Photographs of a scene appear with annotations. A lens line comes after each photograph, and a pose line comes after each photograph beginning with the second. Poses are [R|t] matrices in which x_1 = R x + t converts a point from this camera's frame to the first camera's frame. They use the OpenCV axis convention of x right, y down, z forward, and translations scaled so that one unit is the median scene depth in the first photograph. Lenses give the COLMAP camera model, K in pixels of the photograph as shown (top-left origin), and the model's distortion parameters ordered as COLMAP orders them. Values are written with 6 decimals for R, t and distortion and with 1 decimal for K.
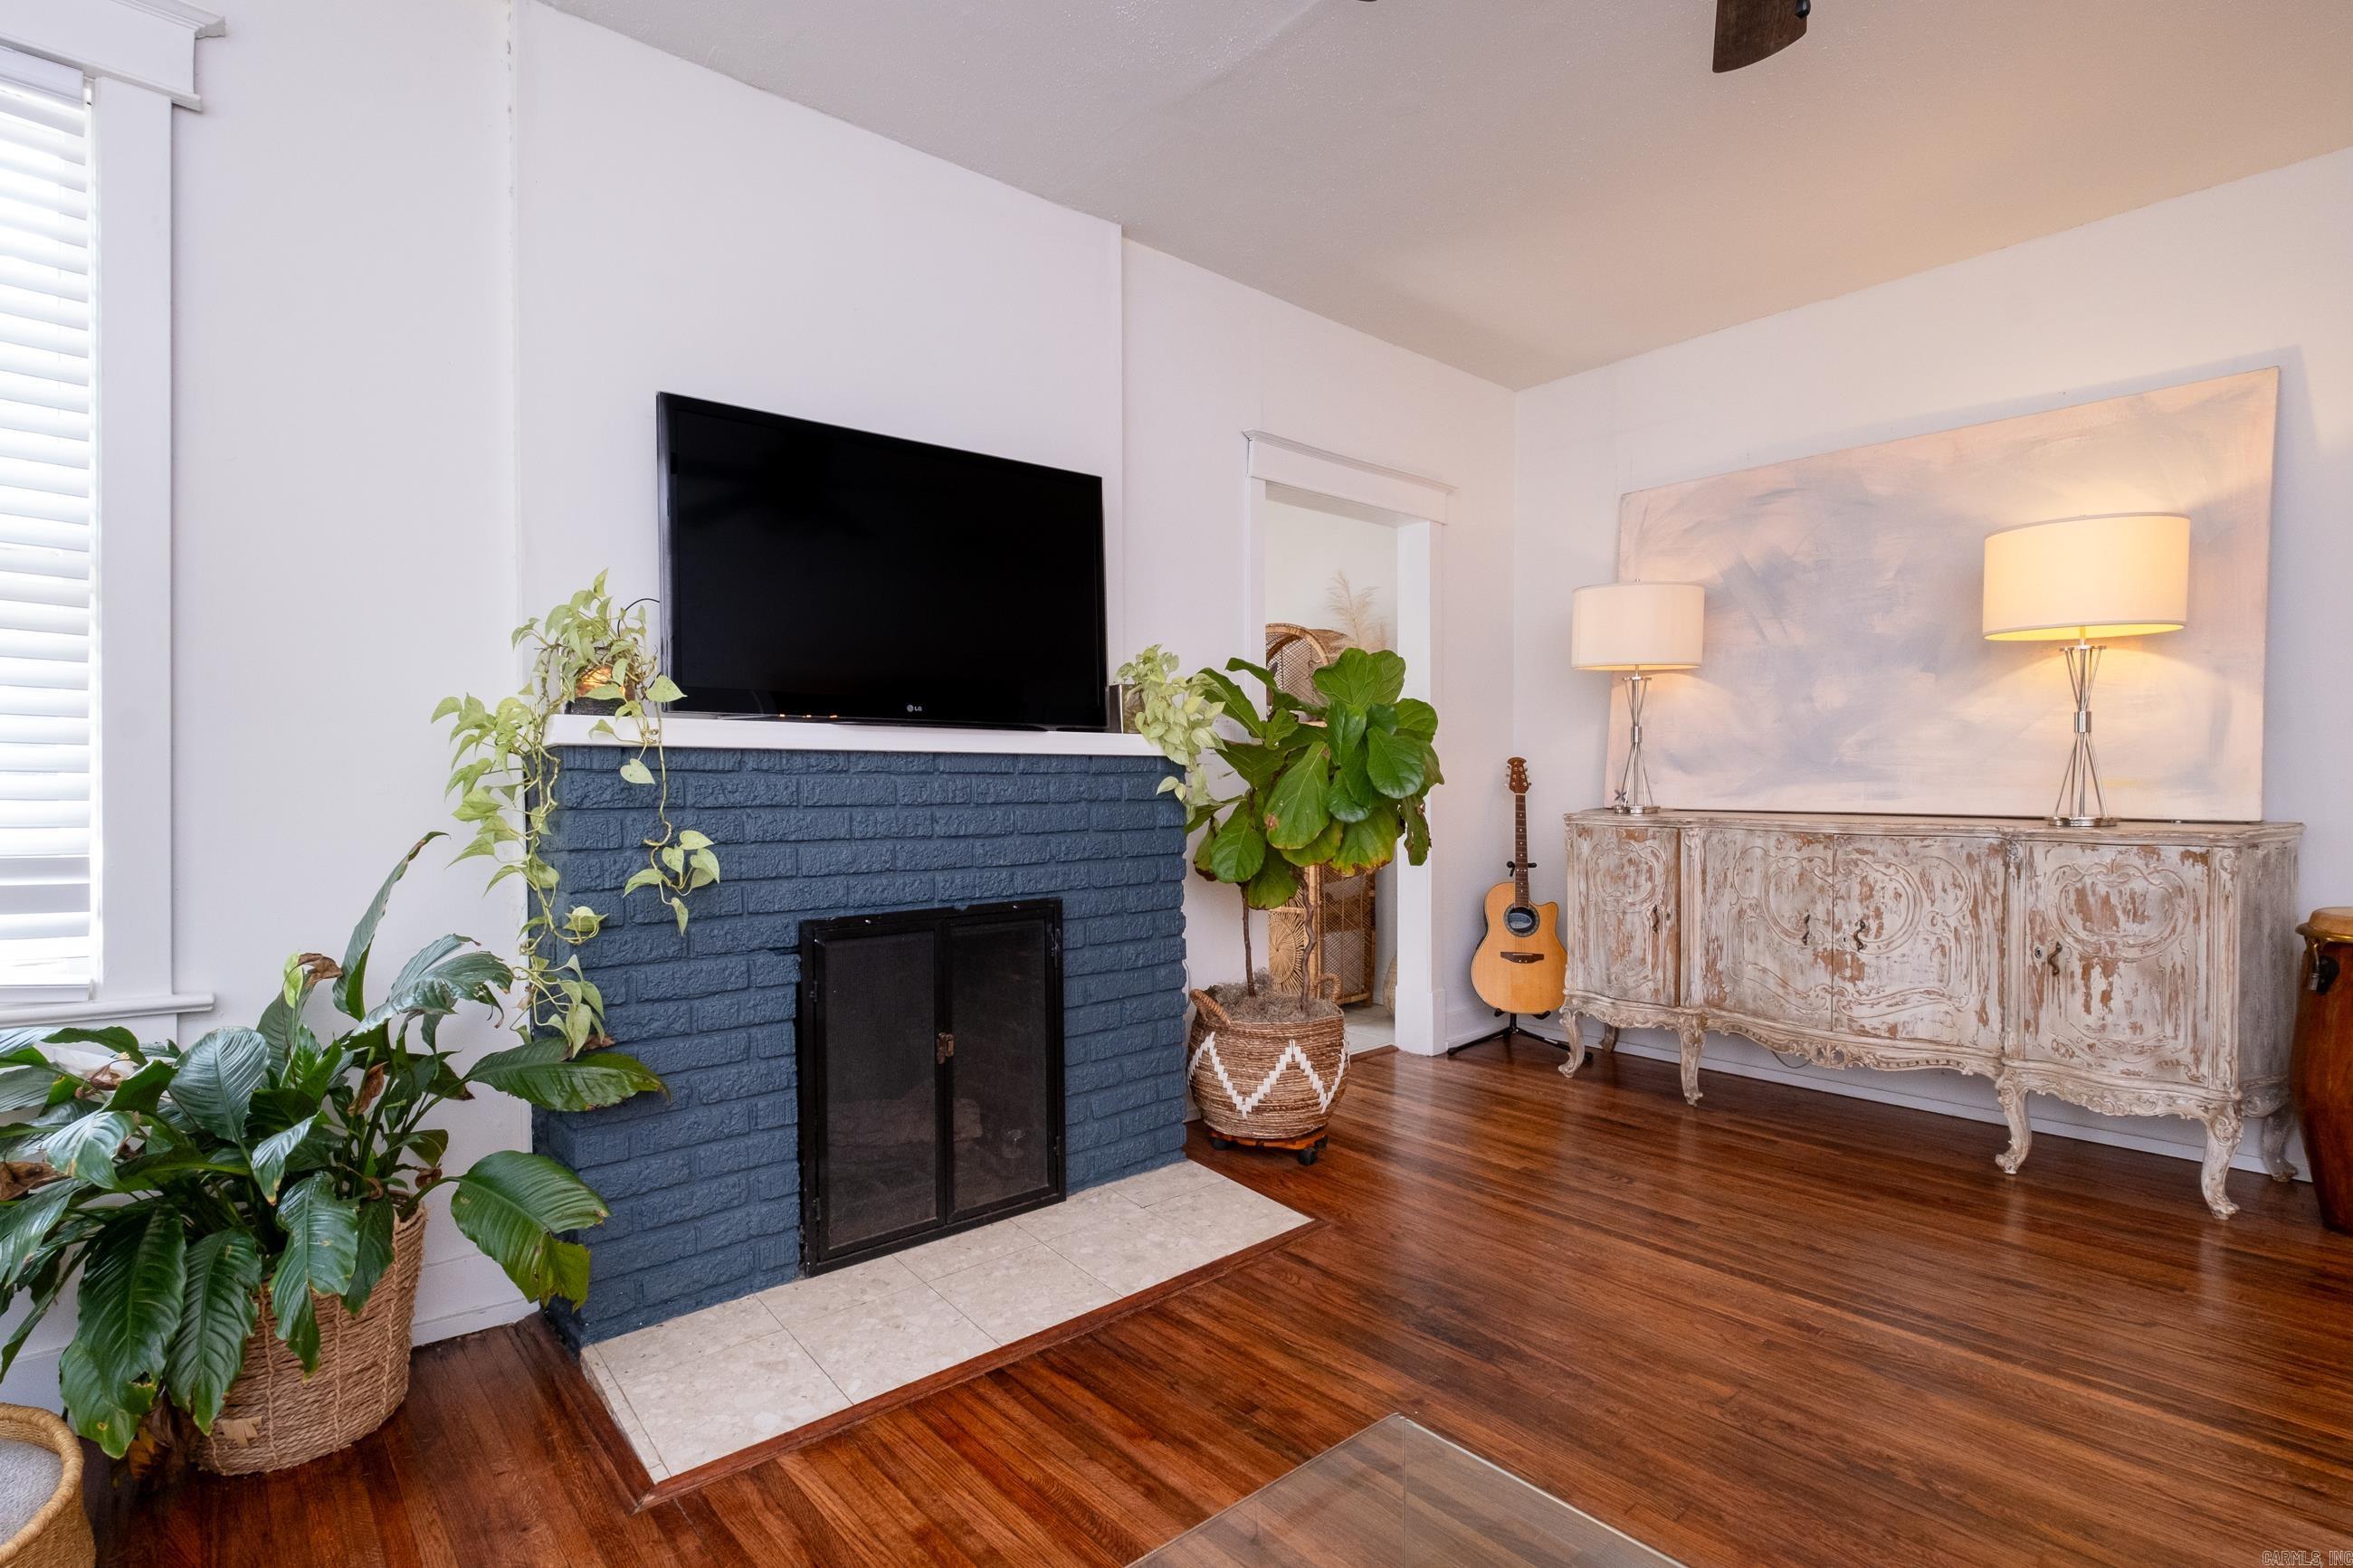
lens RADIAL K [[1109.3, 0, 1178.9], [0, 1109.3, 805.3], [0, 0, 1]] dist [-0.012012, 0.002927]
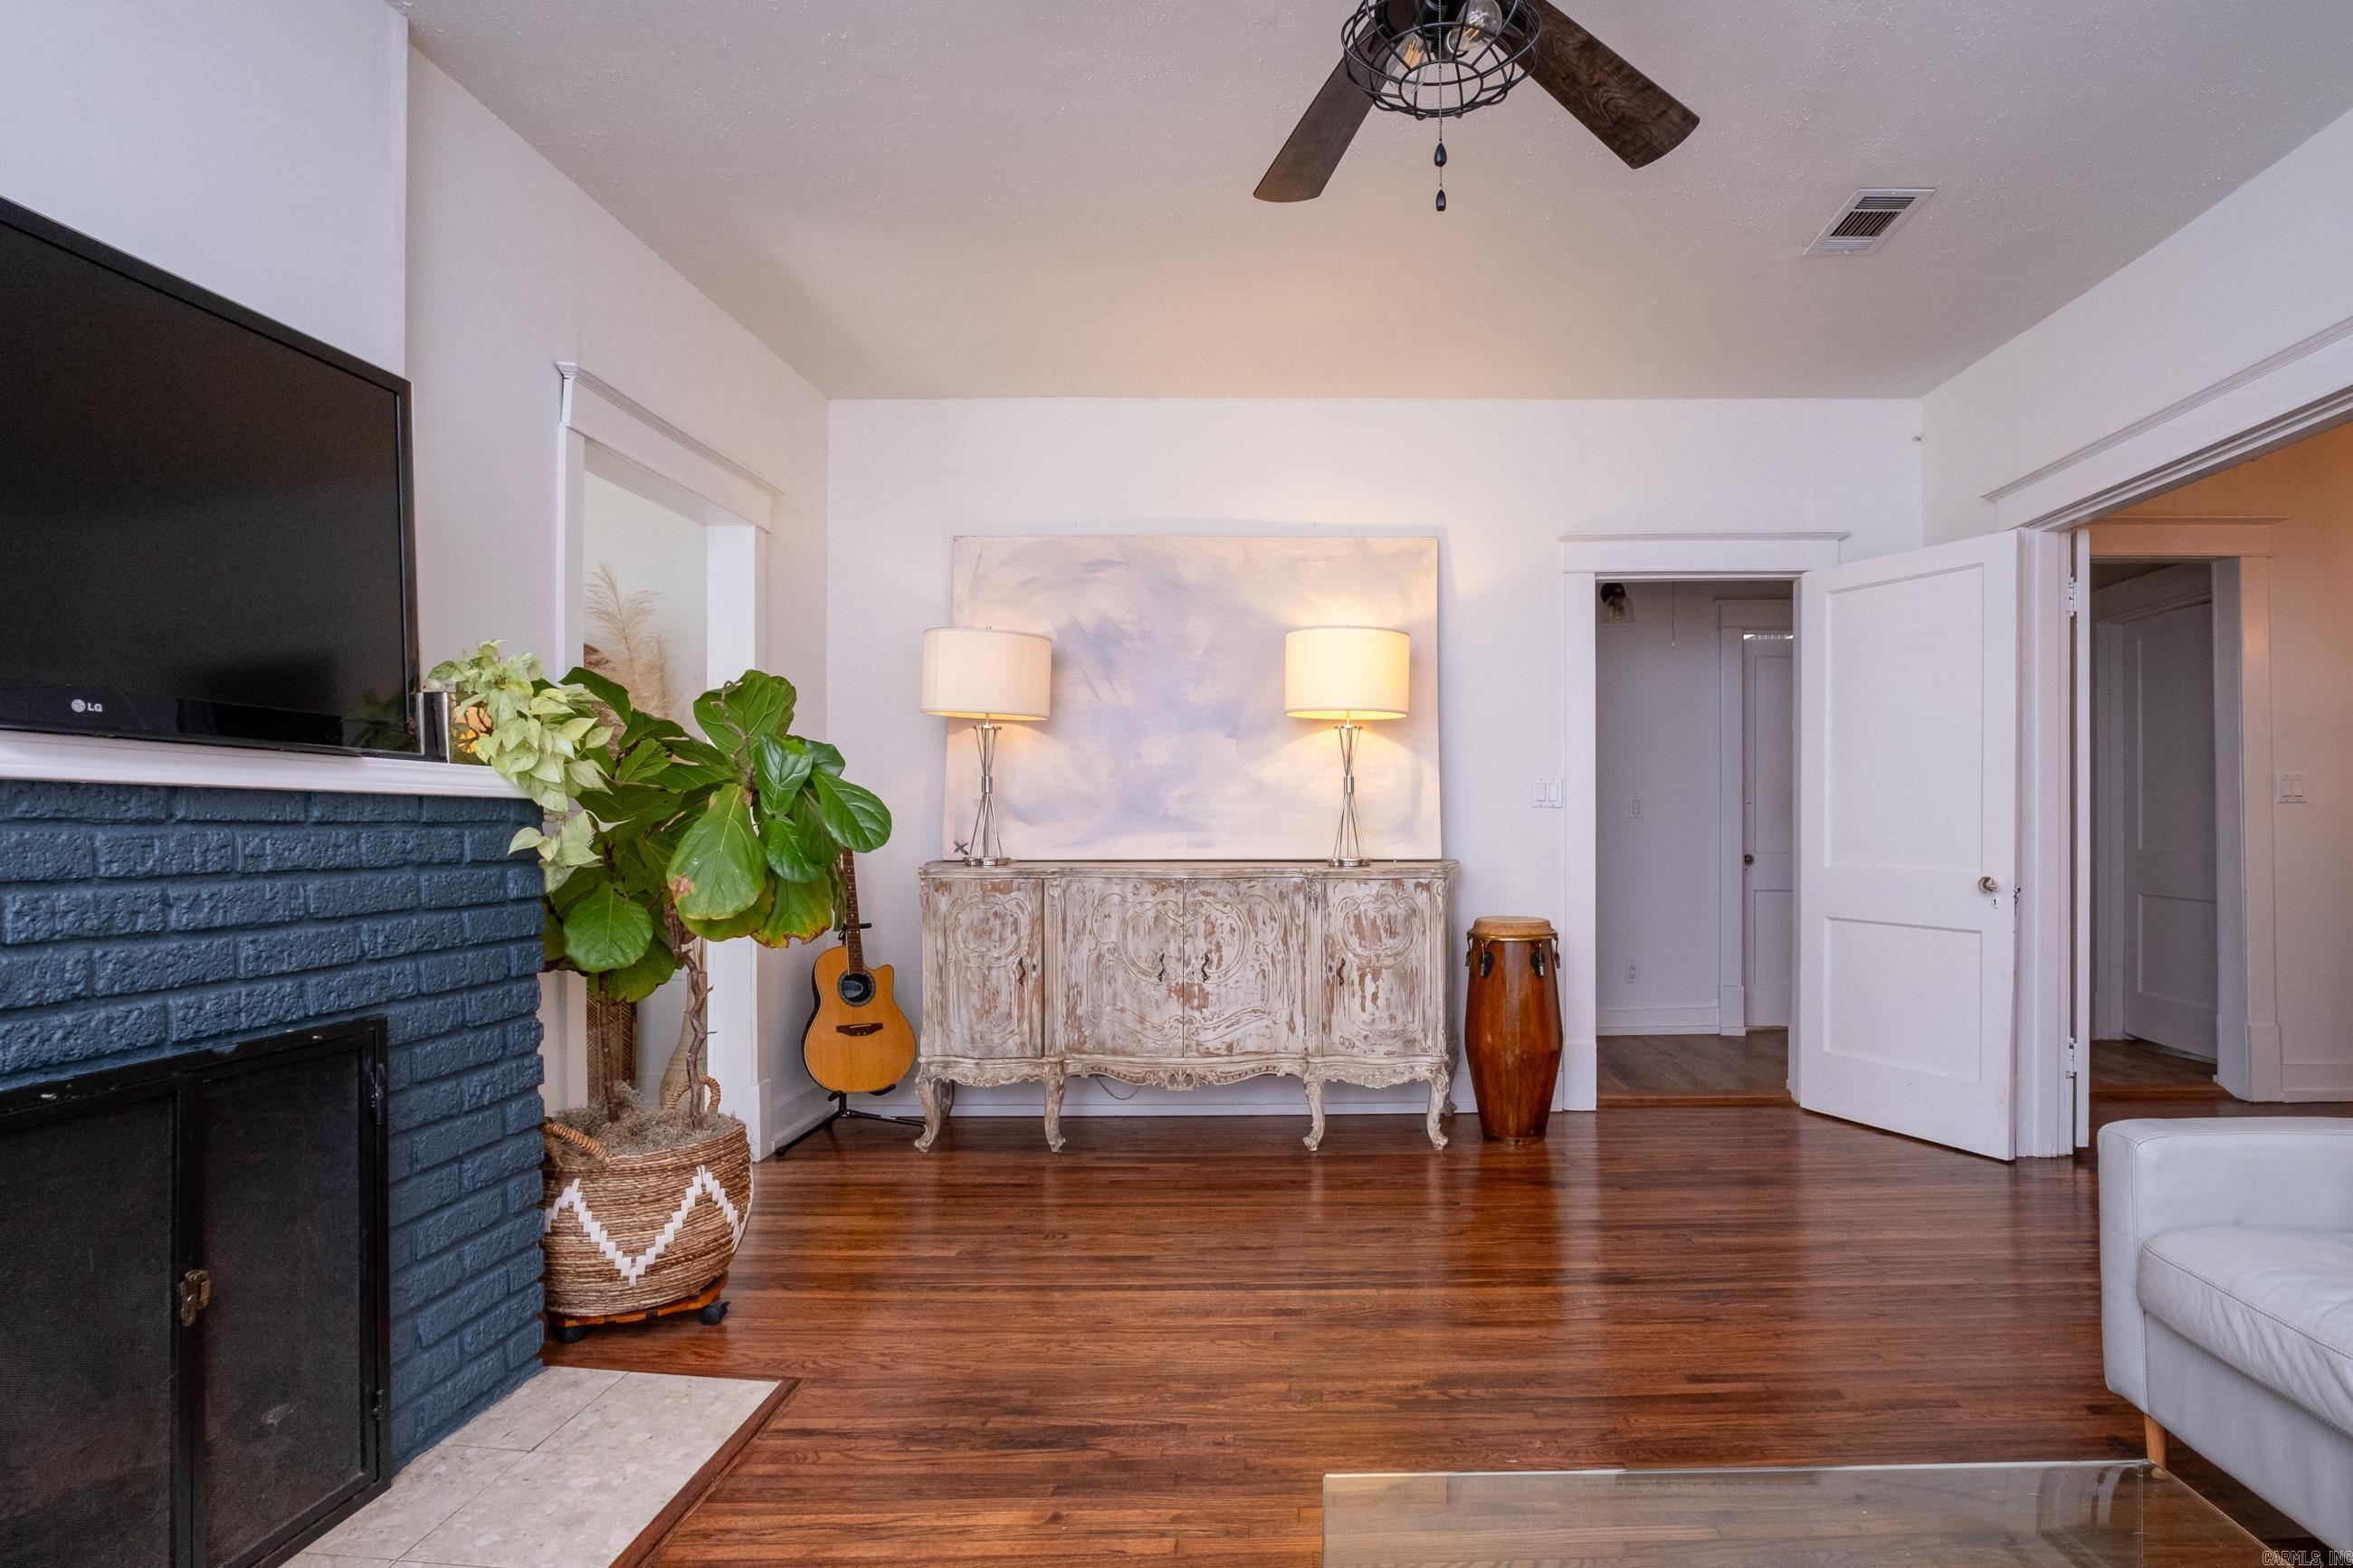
lens RADIAL K [[1193.3, 0, 1318.7], [0, 1193.3, 821.6], [0, 0, 1]] dist [-0.004762, 0.000780]
pose [[0.653748, 0.003241, 0.756705, -0.255812], [0.020320, 0.999555, -0.021837, -0.003151], [-0.756439, 0.029652, 0.653391, 0.120938]]
